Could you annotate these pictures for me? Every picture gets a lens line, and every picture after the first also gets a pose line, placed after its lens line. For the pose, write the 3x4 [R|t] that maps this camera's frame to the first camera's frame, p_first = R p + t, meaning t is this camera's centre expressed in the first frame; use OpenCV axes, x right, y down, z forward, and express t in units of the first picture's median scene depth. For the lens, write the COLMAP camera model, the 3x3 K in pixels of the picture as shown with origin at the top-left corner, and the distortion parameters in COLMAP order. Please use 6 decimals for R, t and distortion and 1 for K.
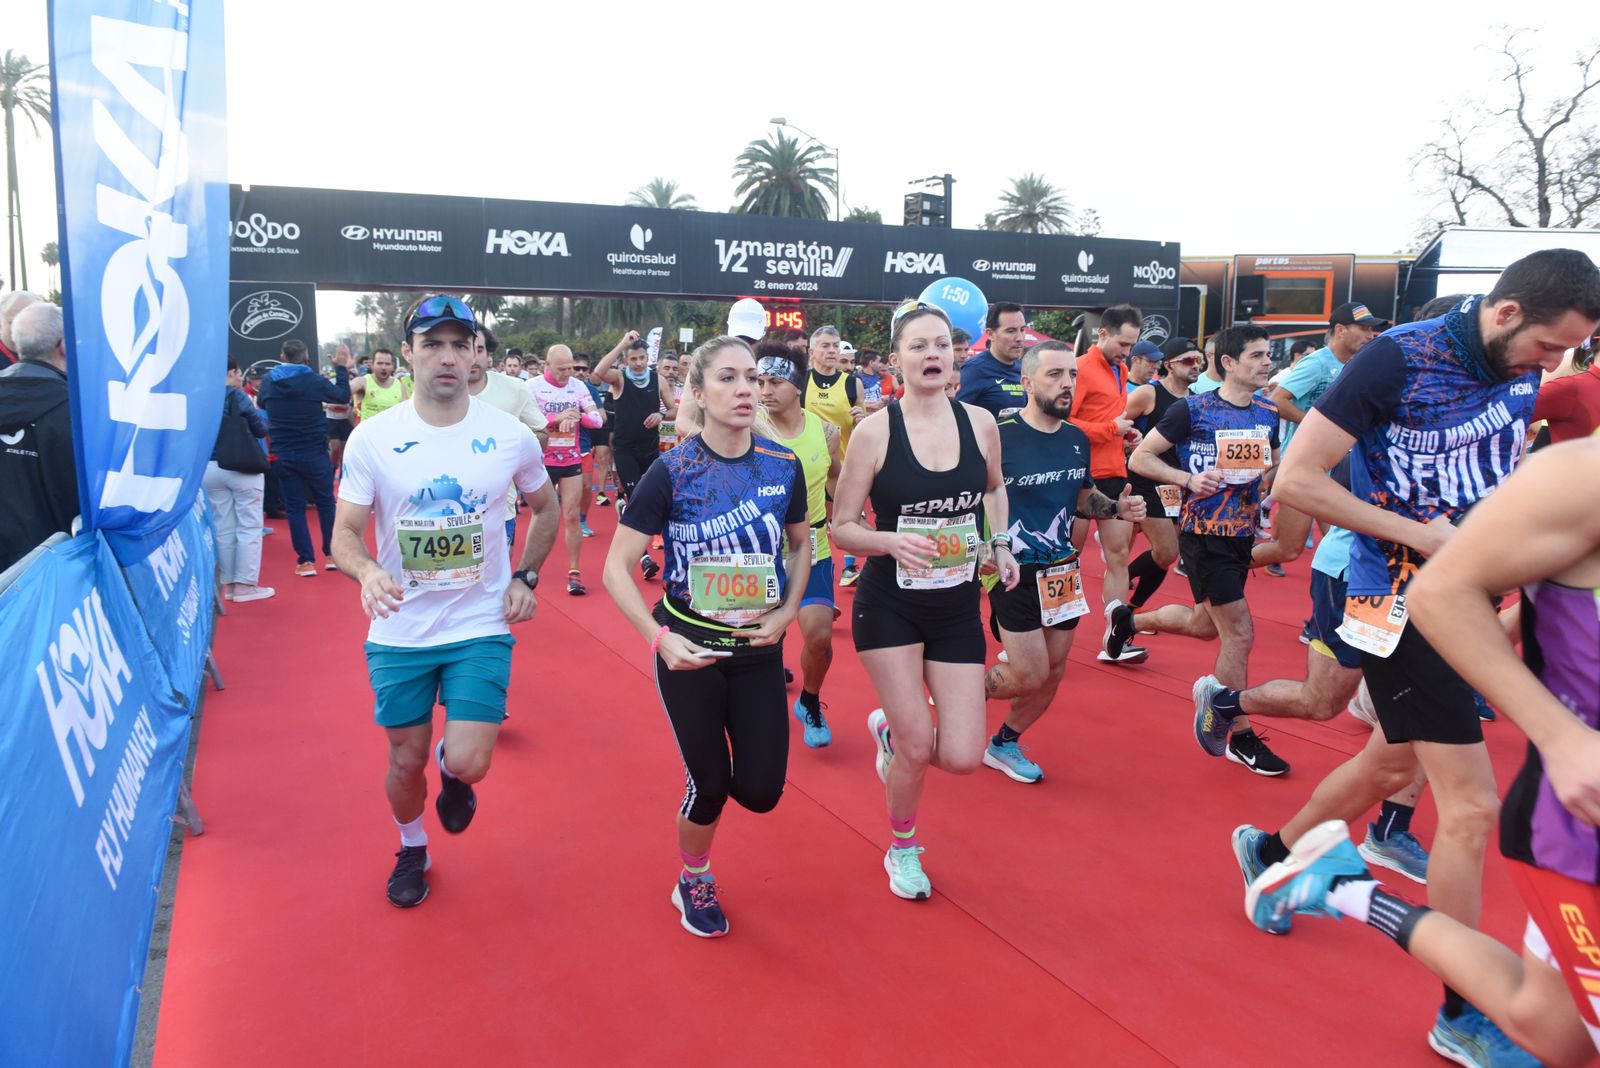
lens RADIAL K [[1100.0, 0, 789.9], [0, 1100.0, 535.4], [0, 0, 1]] dist [-0.052756, -0.002067]
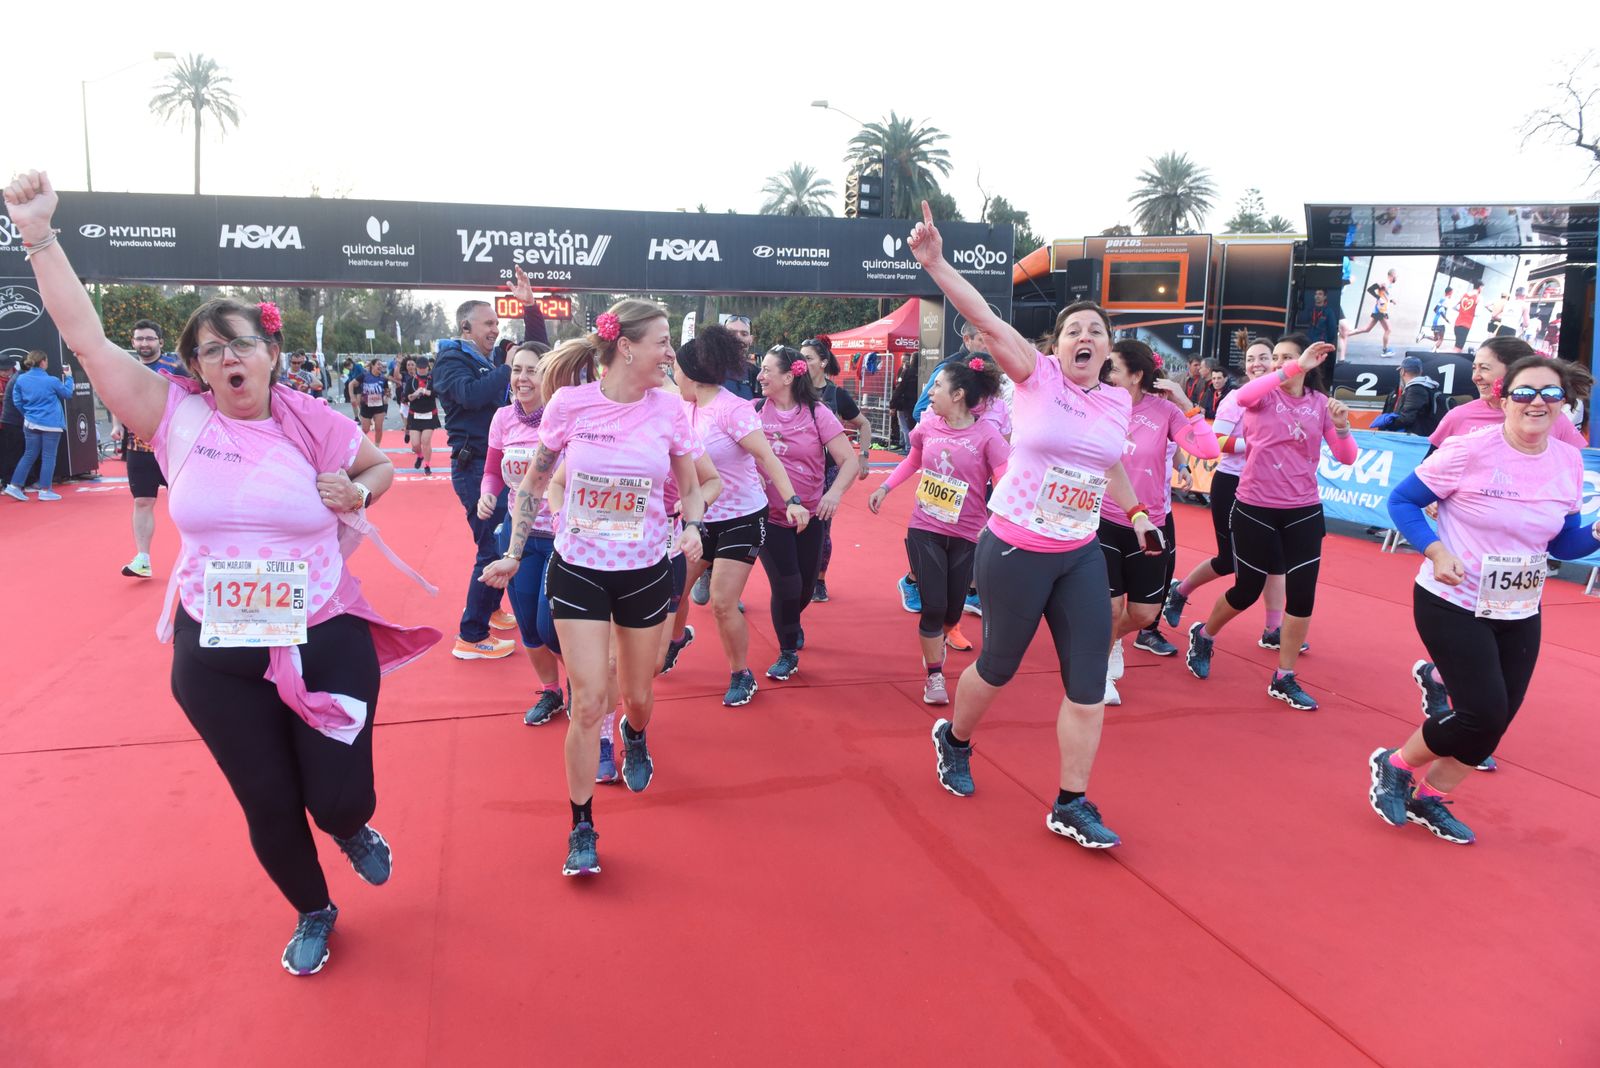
lens RADIAL K [[1100.0, 0, 800.0], [0, 1100.0, 536.7], [0, 0, 1]] dist [-0.052756, -0.002067]
pose [[0.983499, 0.039803, -0.176483, 0.373704], [-0.037180, 0.999144, 0.018144, -0.014203], [0.177054, -0.011283, 0.984136, 0.052153]]
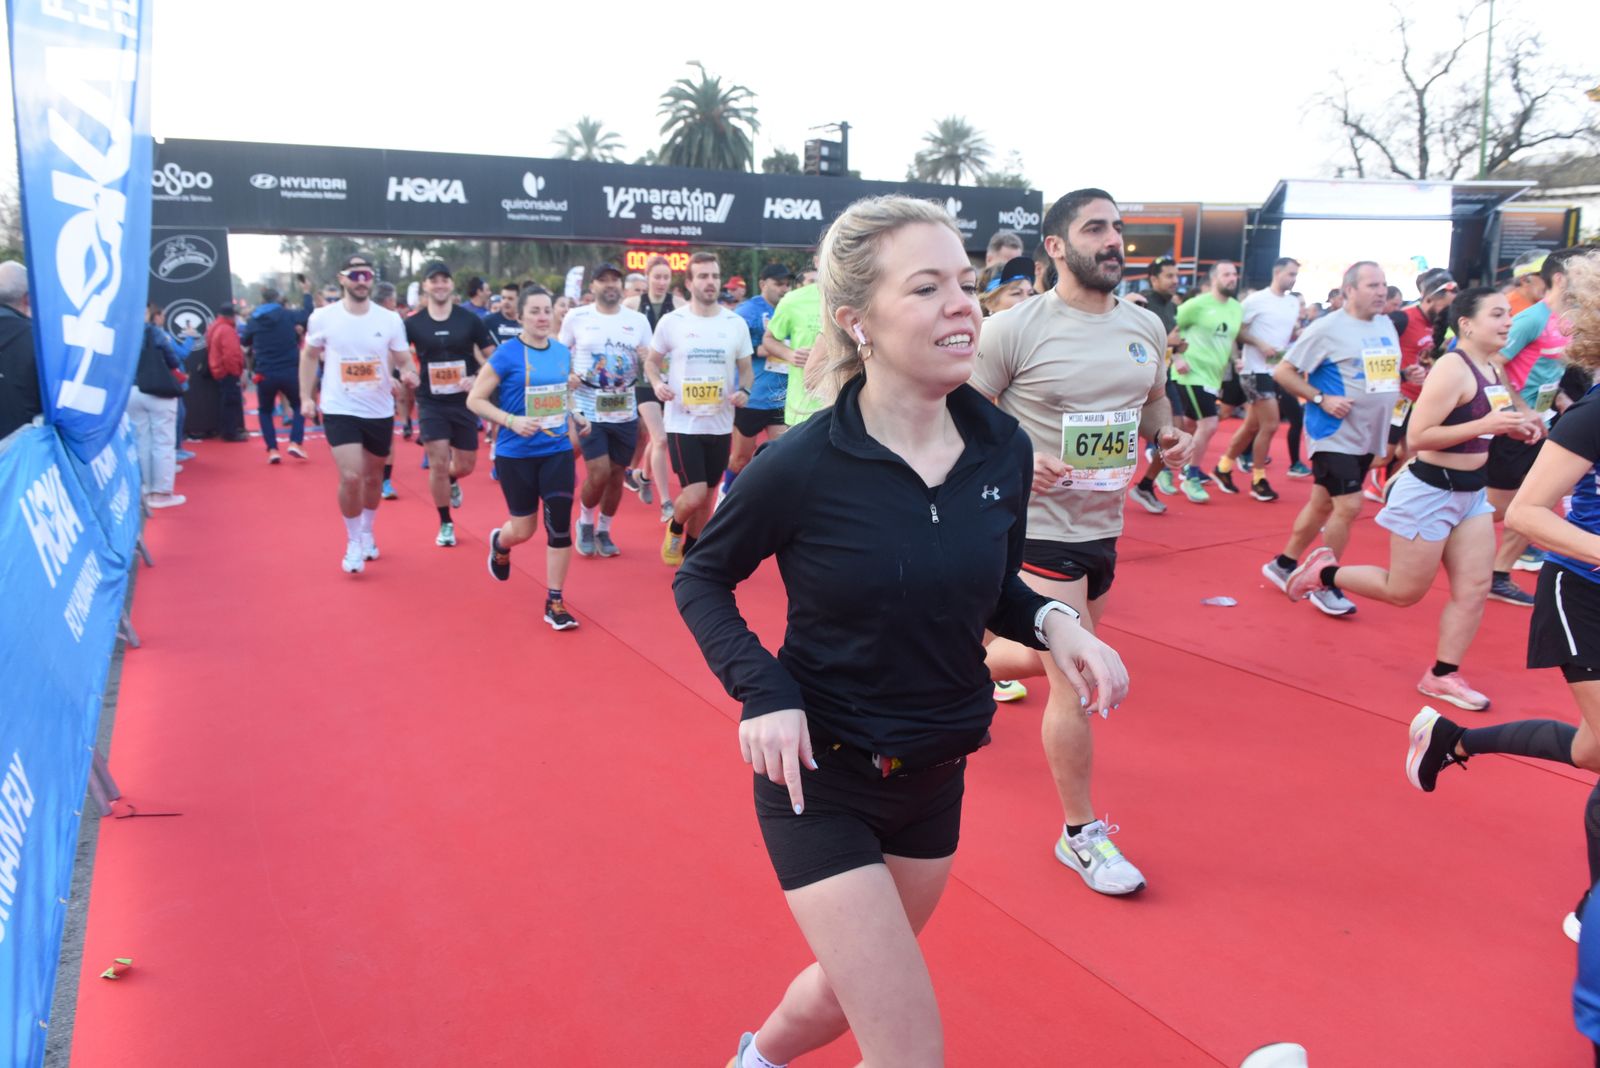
lens RADIAL K [[1100.0, 0, 796.2], [0, 1100.0, 524.1], [0, 0, 1]] dist [-0.052756, -0.002067]
pose [[0.998164, -0.009781, 0.059777, 0.046598], [0.007161, 0.999011, 0.043892, 0.014751], [-0.060147, -0.043384, 0.997246, -0.091100]]
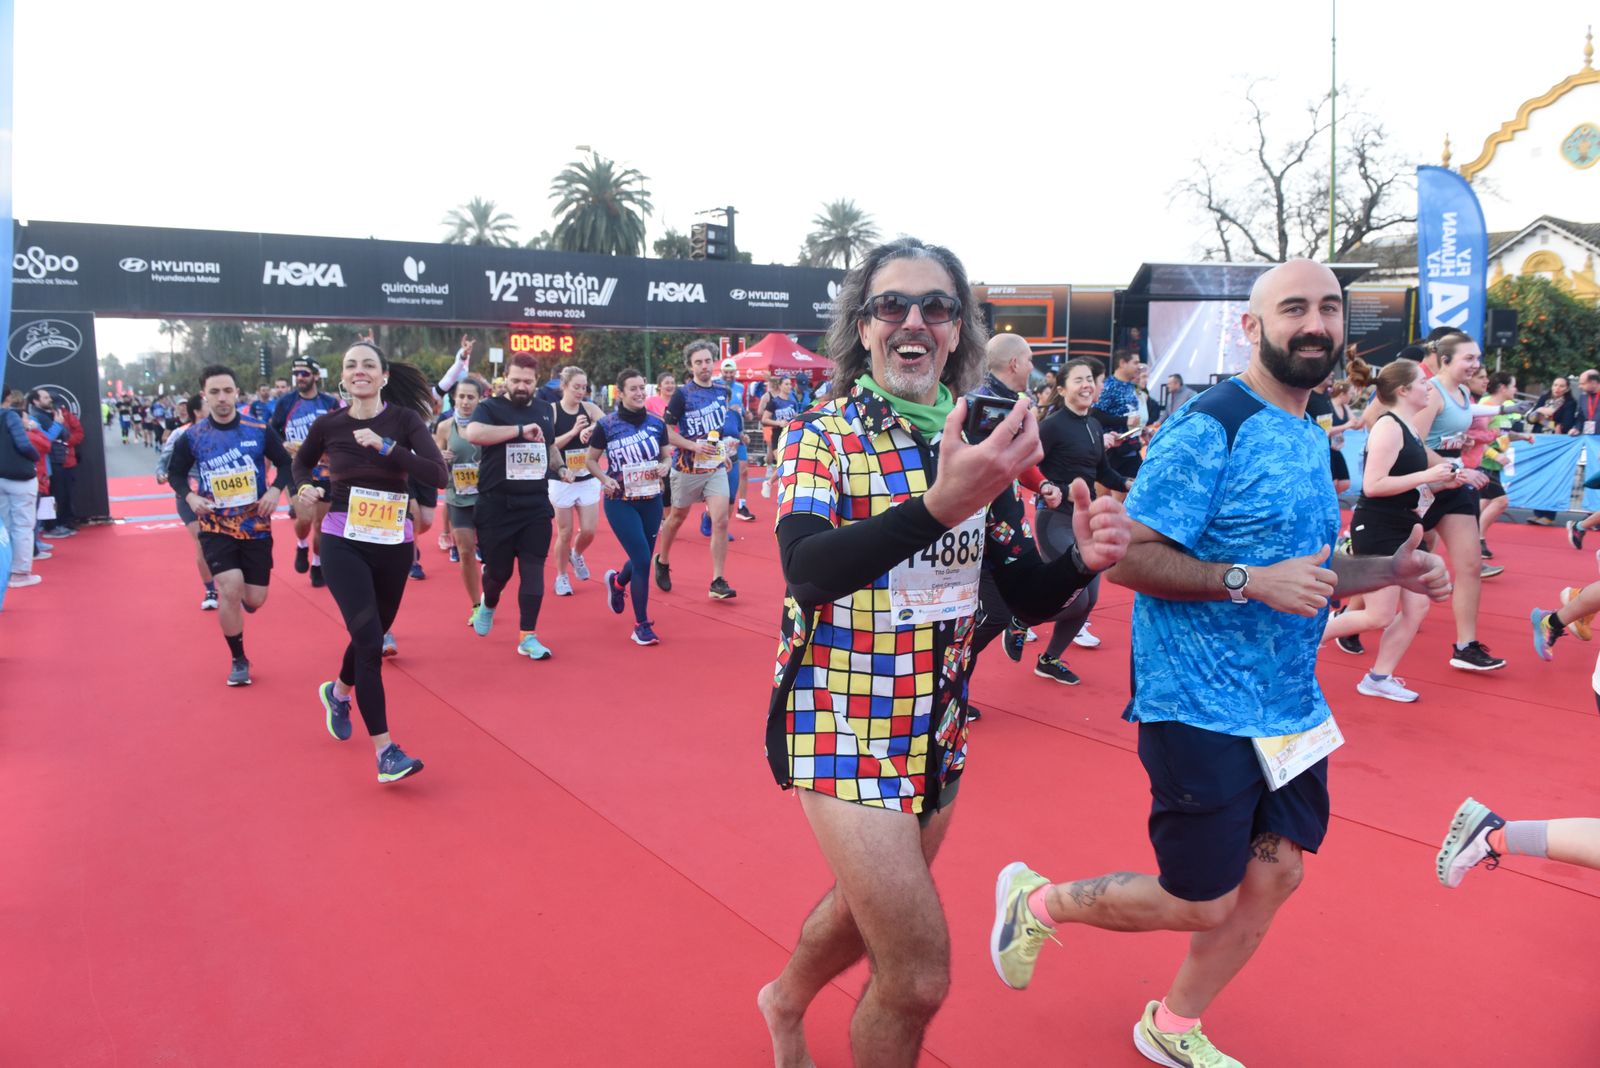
lens RADIAL K [[1100.0, 0, 797.8], [0, 1100.0, 533.5], [0, 0, 1]] dist [-0.052756, -0.002067]
pose [[0.988253, -0.024550, 0.150843, 0.058840], [0.027124, 0.999519, -0.015031, 0.013583], [-0.150402, 0.018946, 0.988443, -0.100371]]
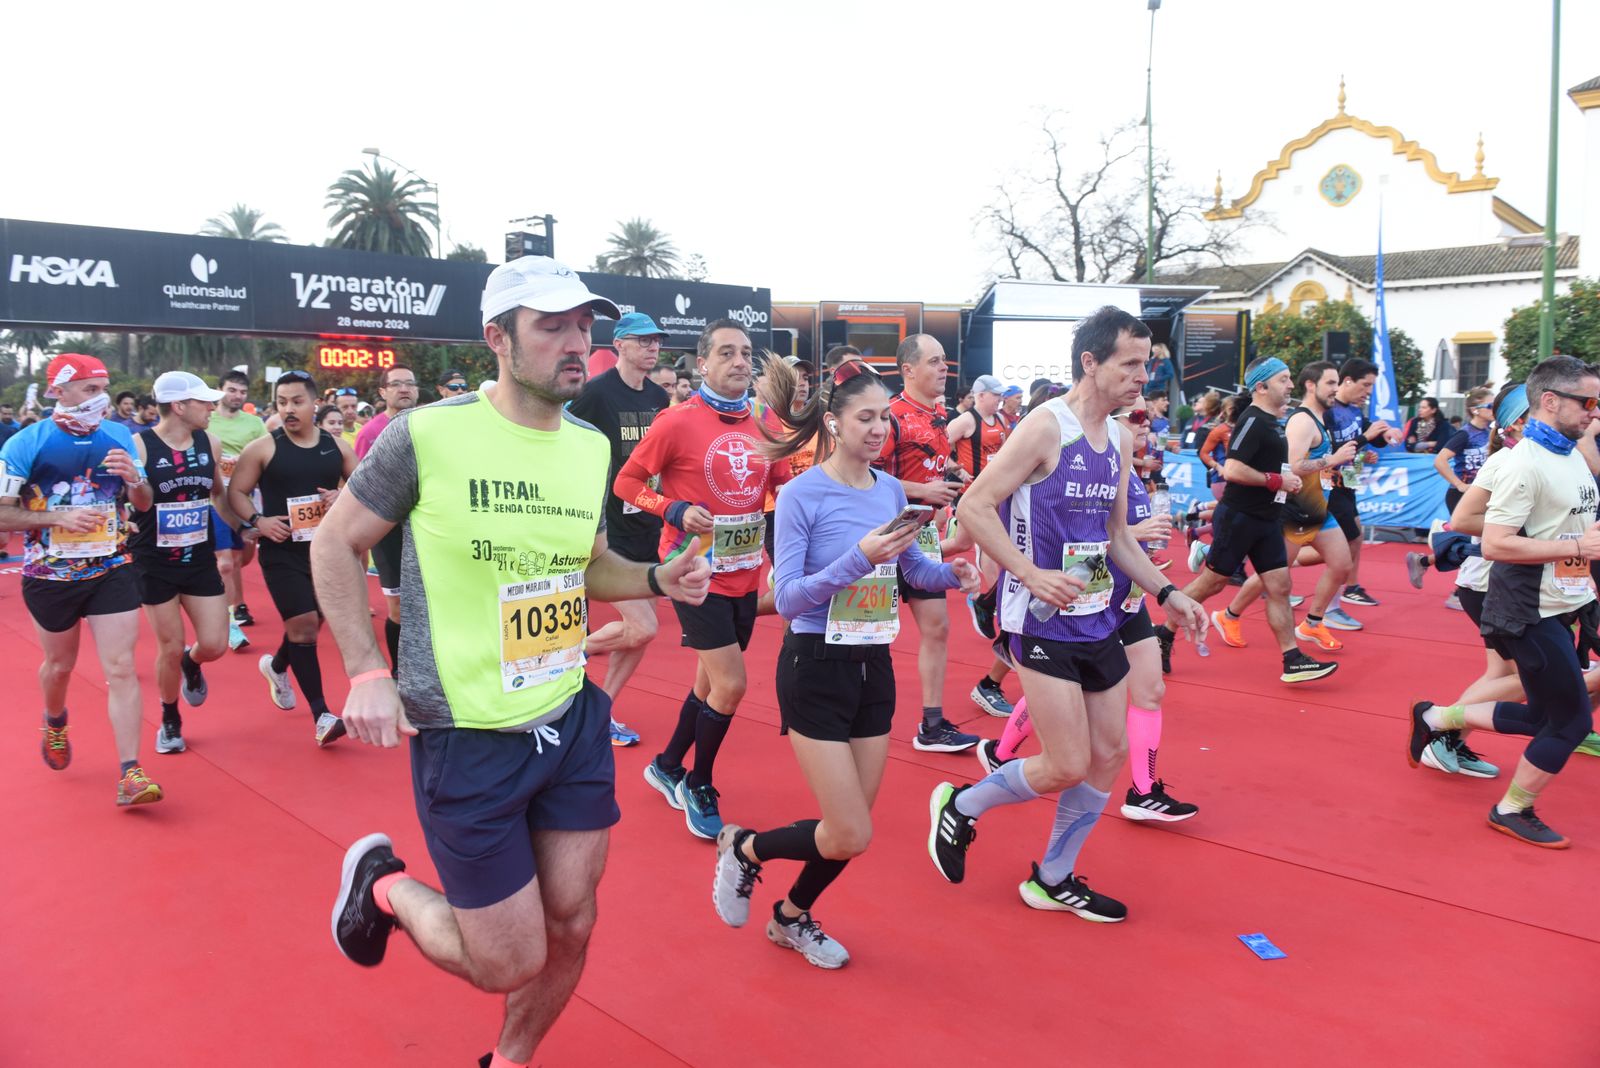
lens RADIAL K [[1100.0, 0, 799.4], [0, 1100.0, 529.9], [0, 0, 1]] dist [-0.052756, -0.002067]
pose [[0.939741, -0.041062, 0.339413, 0.013772], [0.054682, 0.998033, -0.030656, 0.000022], [-0.337487, 0.047369, 0.940138, -0.002591]]
